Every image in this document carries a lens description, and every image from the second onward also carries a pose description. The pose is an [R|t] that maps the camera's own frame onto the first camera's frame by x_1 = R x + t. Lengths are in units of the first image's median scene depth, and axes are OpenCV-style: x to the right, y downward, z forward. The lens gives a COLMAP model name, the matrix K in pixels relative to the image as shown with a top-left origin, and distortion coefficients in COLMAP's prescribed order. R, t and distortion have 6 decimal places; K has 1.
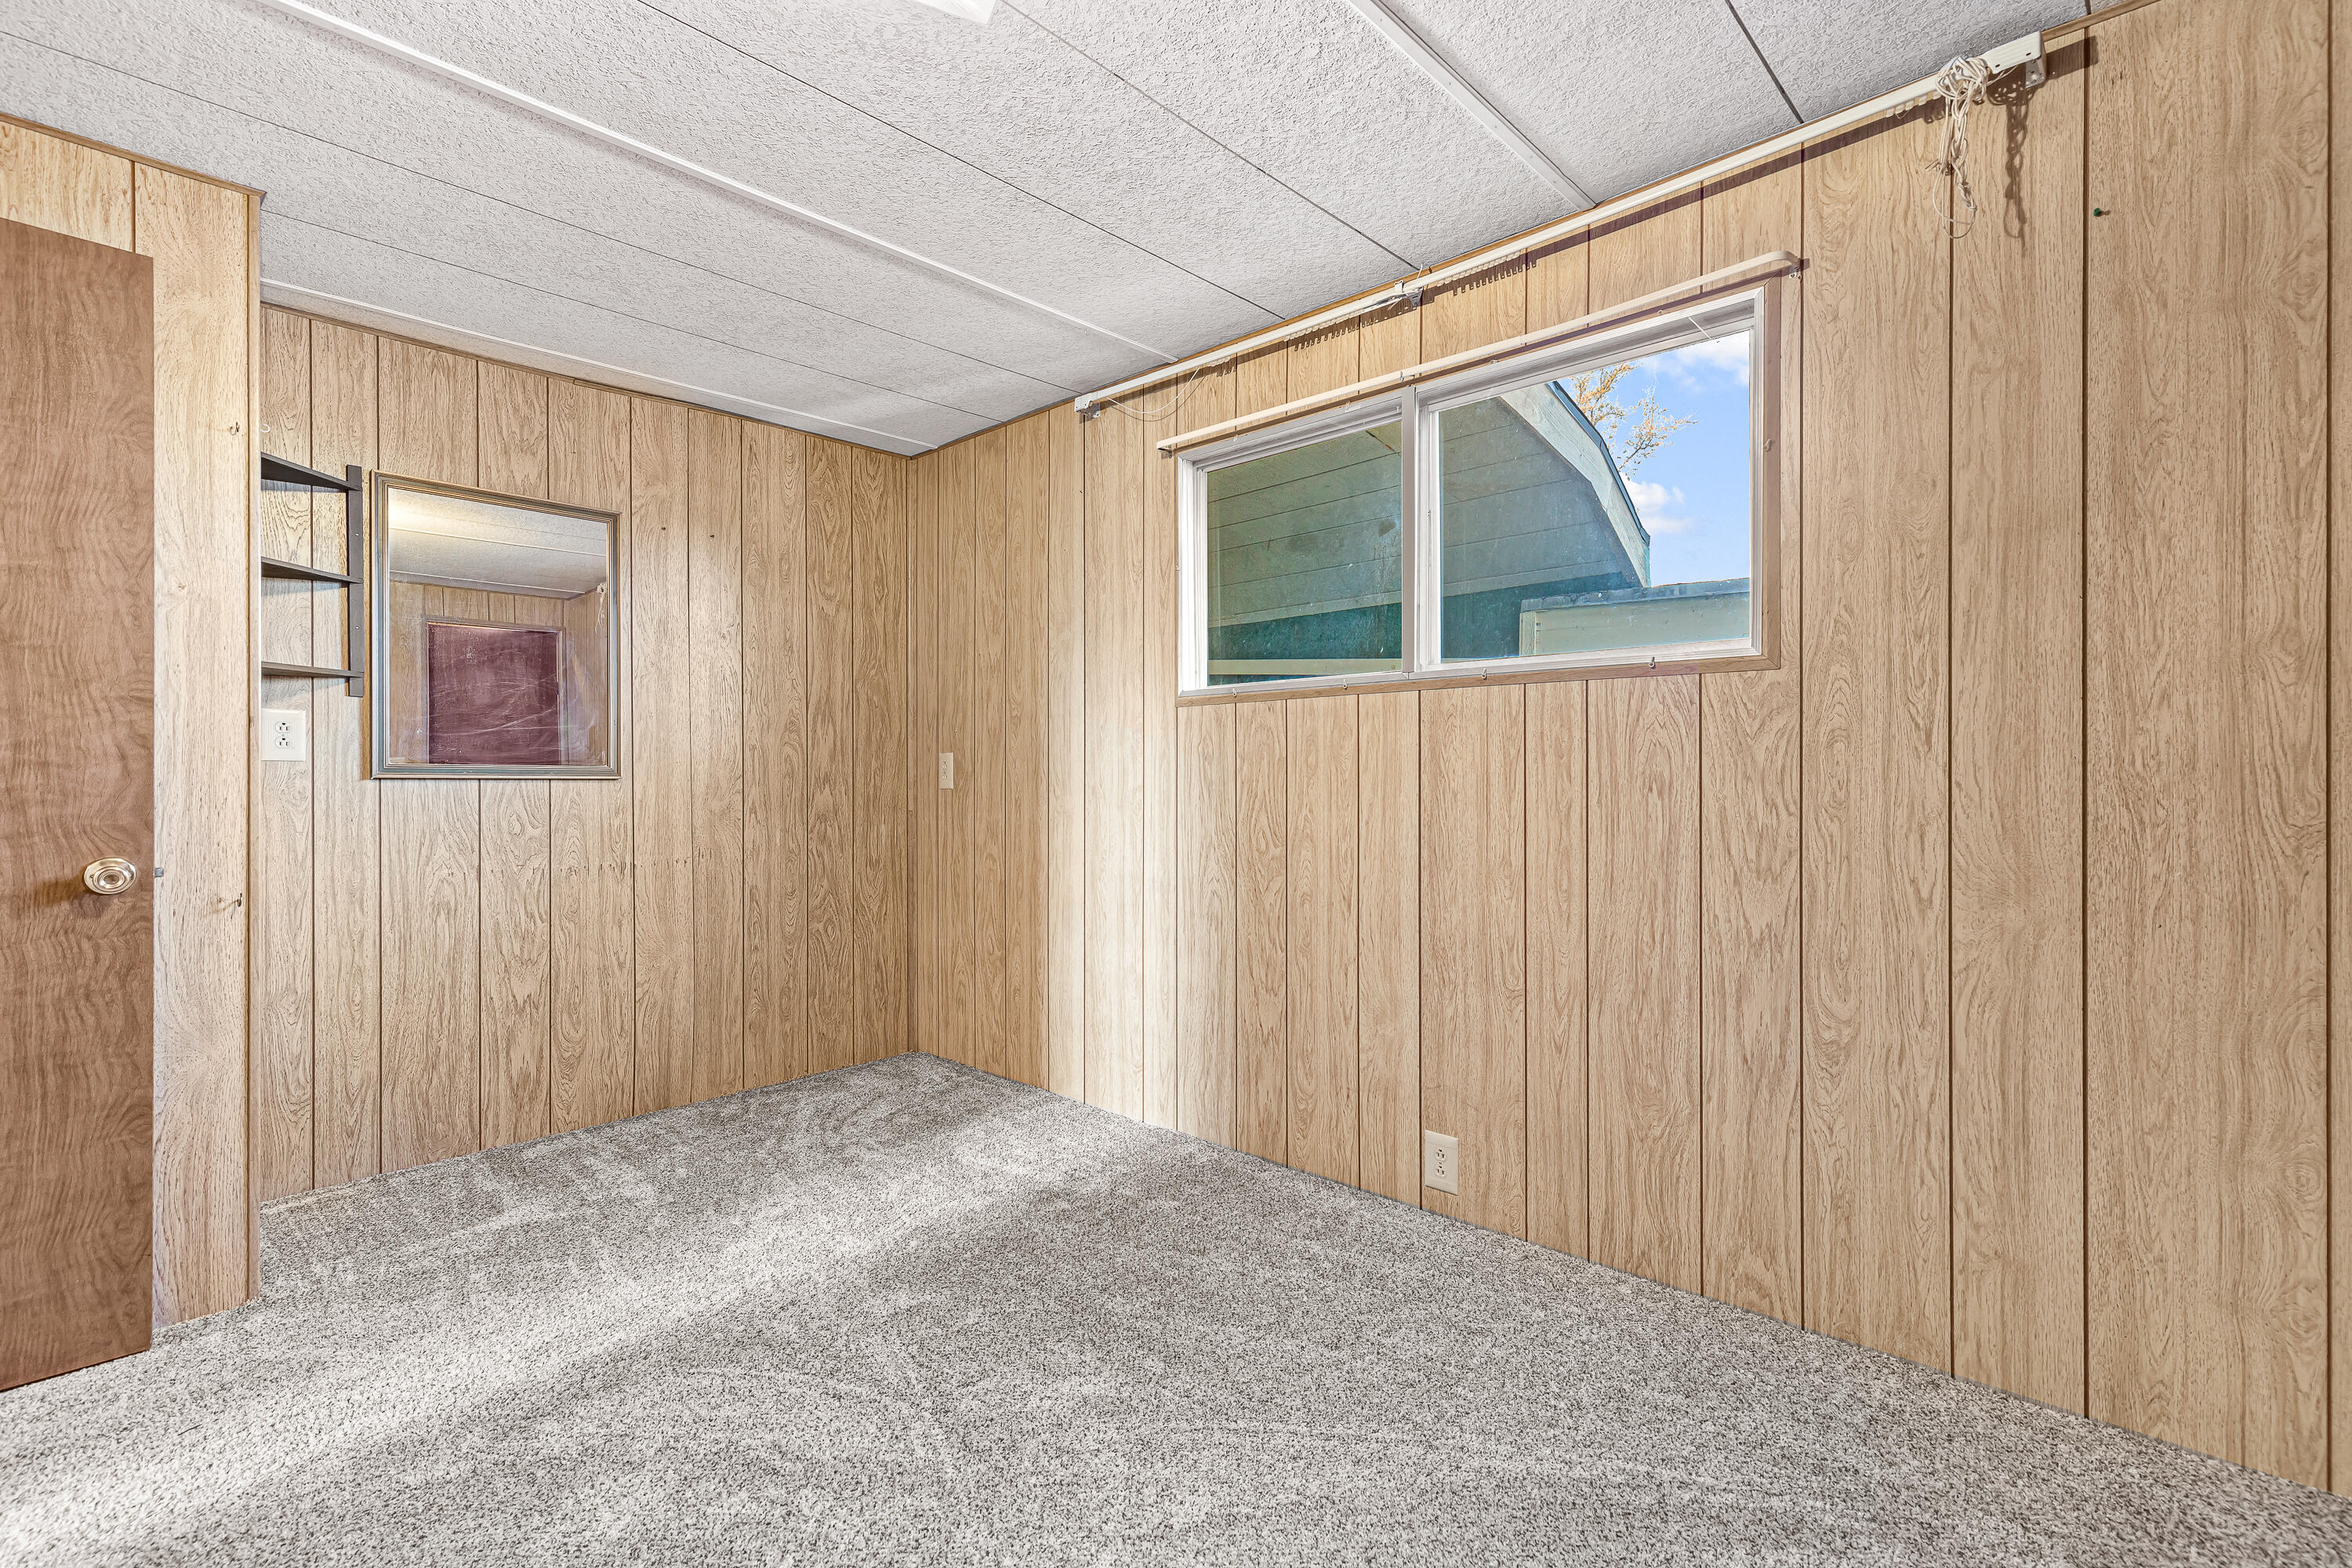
lens RADIAL K [[1066.7, 0, 1176.6], [0, 1066.7, 774.7], [0, 0, 1]] dist [0.004407, 0.000708]
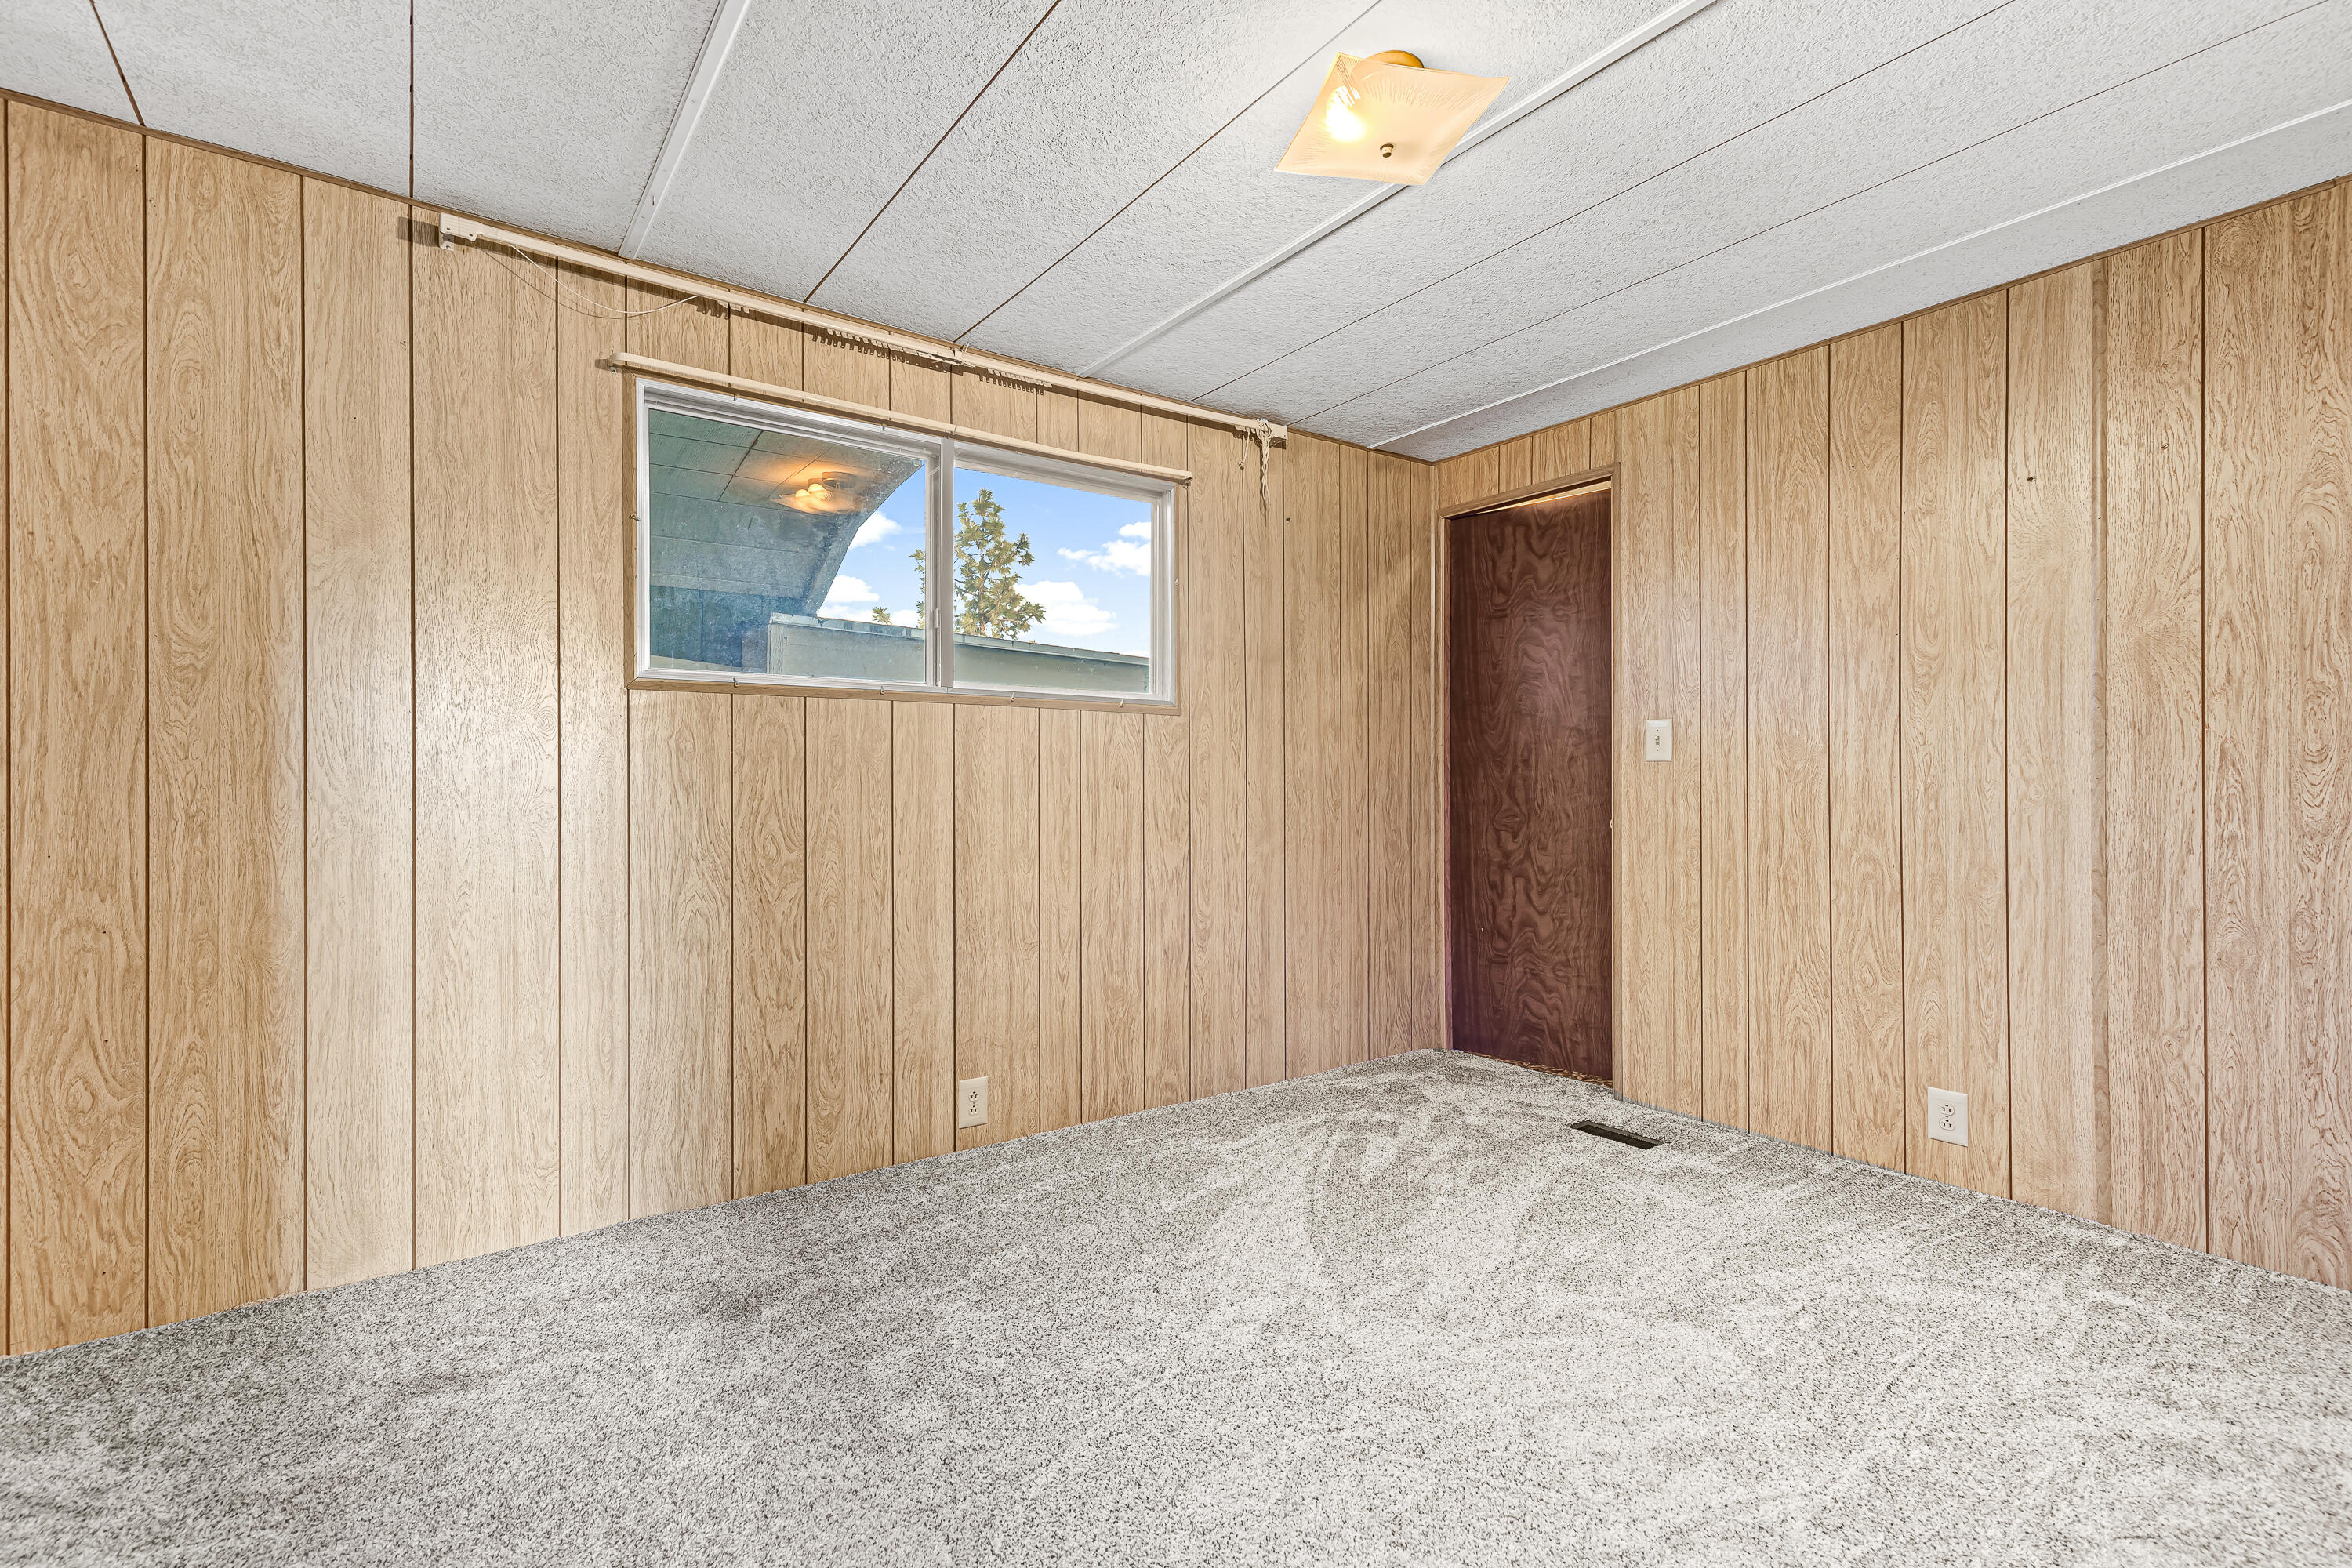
lens RADIAL K [[1066.7, 0, 1169.2], [0, 1066.7, 785.1], [0, 0, 1]] dist [0.004407, 0.000708]
pose [[0.190648, 0.005520, 0.981643, -0.899073], [0.001001, 0.999983, -0.005817, 0.016963], [-0.981658, 0.002092, 0.190639, 0.570466]]
